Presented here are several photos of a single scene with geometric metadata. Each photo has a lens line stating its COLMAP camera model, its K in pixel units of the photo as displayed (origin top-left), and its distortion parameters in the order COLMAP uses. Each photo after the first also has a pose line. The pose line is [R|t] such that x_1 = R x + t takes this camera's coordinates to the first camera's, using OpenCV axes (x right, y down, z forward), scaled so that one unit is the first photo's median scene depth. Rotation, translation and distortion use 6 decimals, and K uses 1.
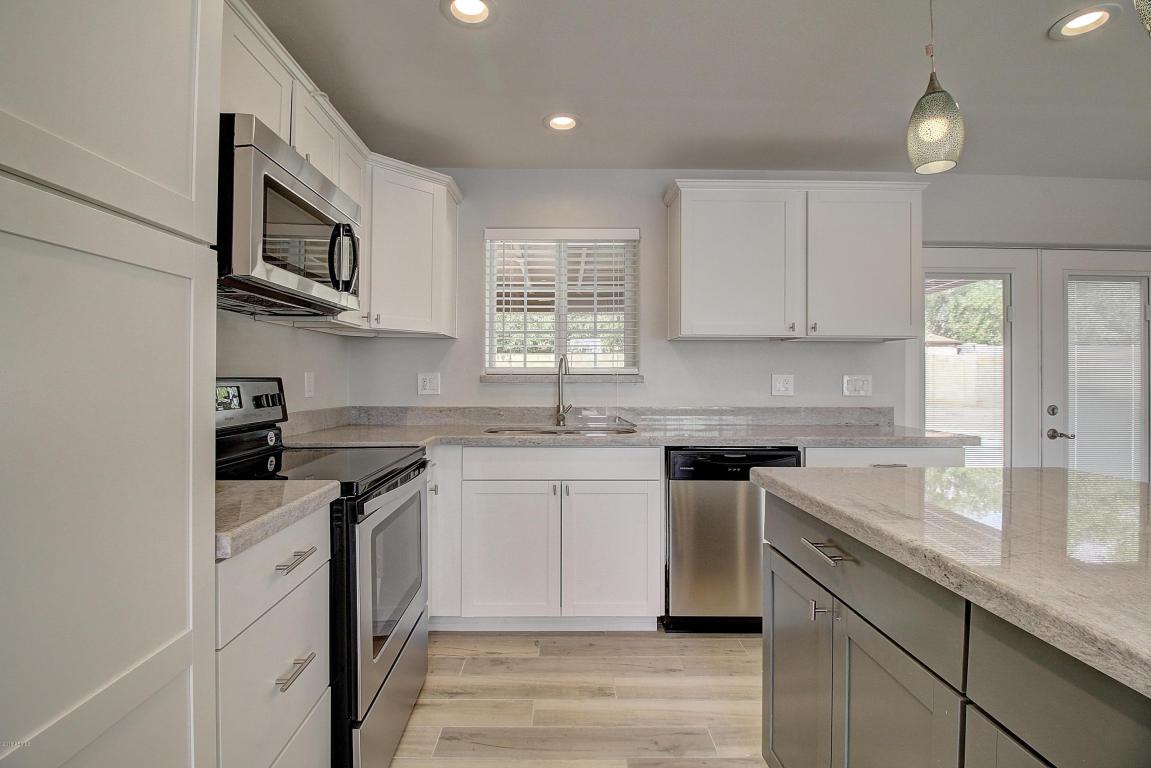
lens RADIAL K [[529.2, 0, 568.9], [0, 529.2, 375.4], [0, 0, 1]] dist [-0.003111, -0.011116]
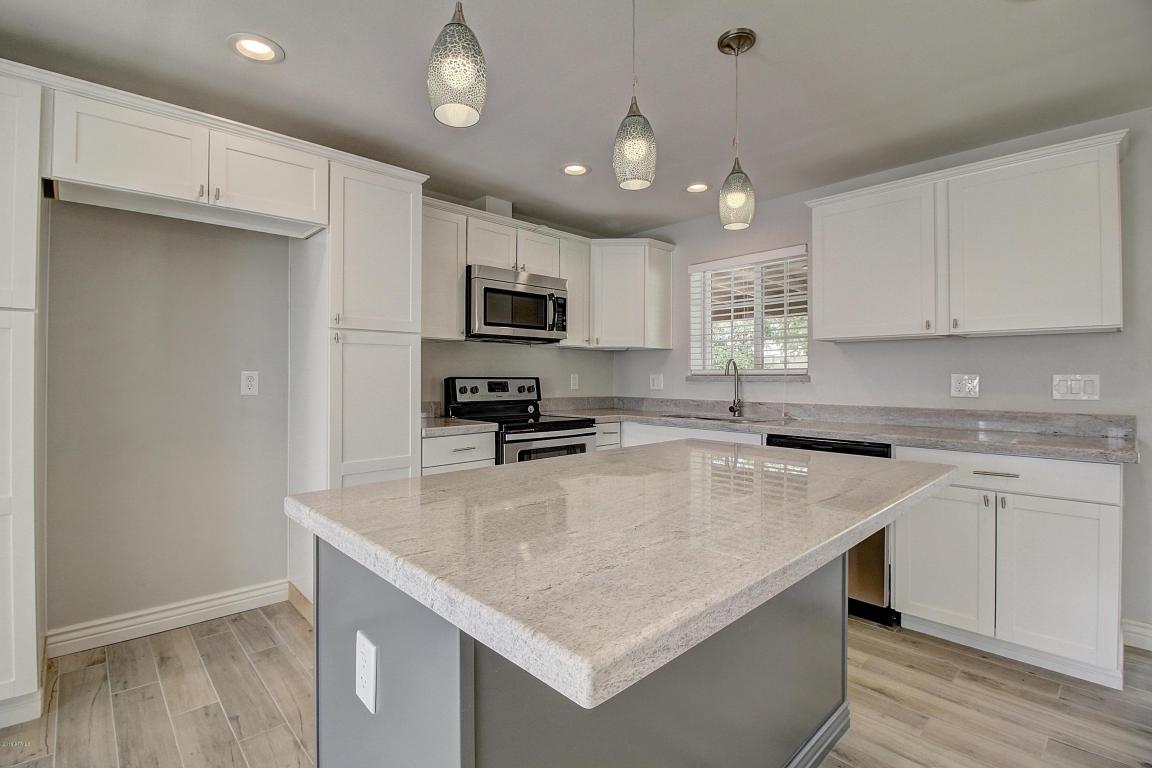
lens RADIAL K [[529.7, 0, 568.5], [0, 529.7, 377.4], [0, 0, 1]] dist [-0.003111, -0.011116]
pose [[0.673045, -0.001039, -0.739600, 0.636525], [0.001351, 0.999999, -0.000175, 0.003505], [0.739600, -0.000882, 0.673046, -0.125712]]
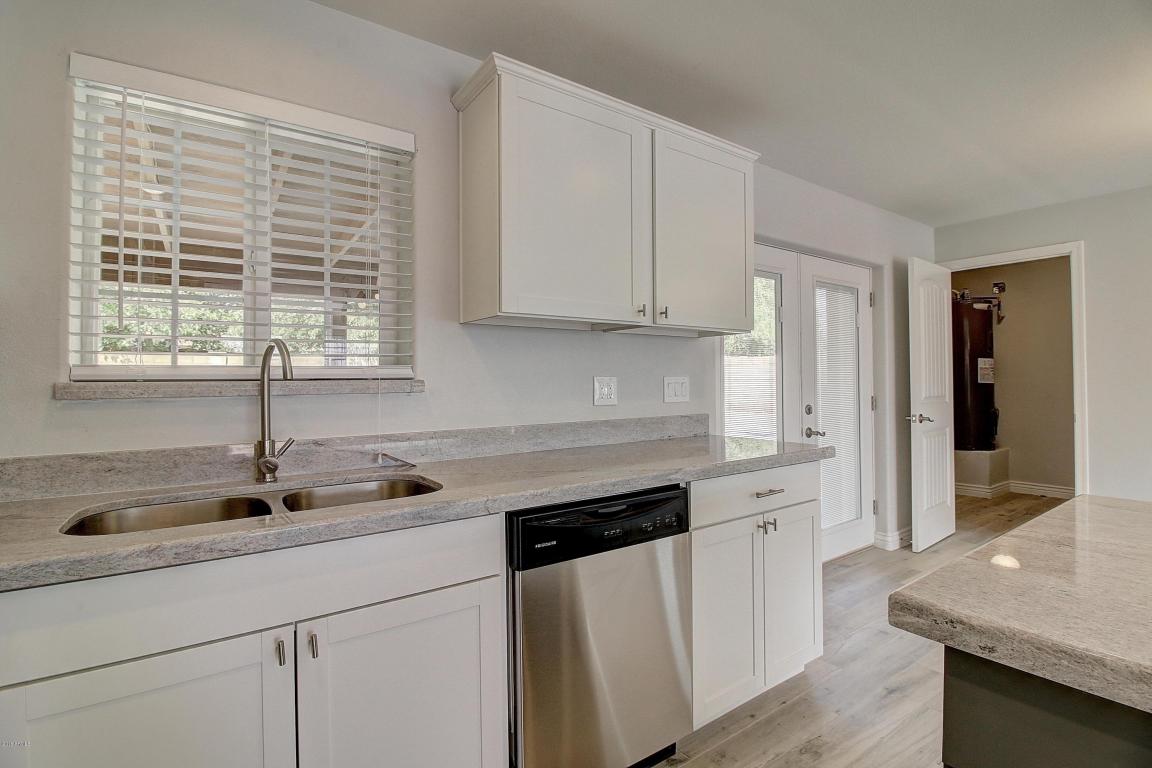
lens RADIAL K [[529.7, 0, 570.0], [0, 529.7, 372.9], [0, 0, 1]] dist [-0.003111, -0.011116]
pose [[0.830140, -0.002815, 0.557548, -0.055697], [0.009939, 0.999903, -0.009751, -0.000345], [-0.557466, 0.013636, 0.830088, 0.419232]]
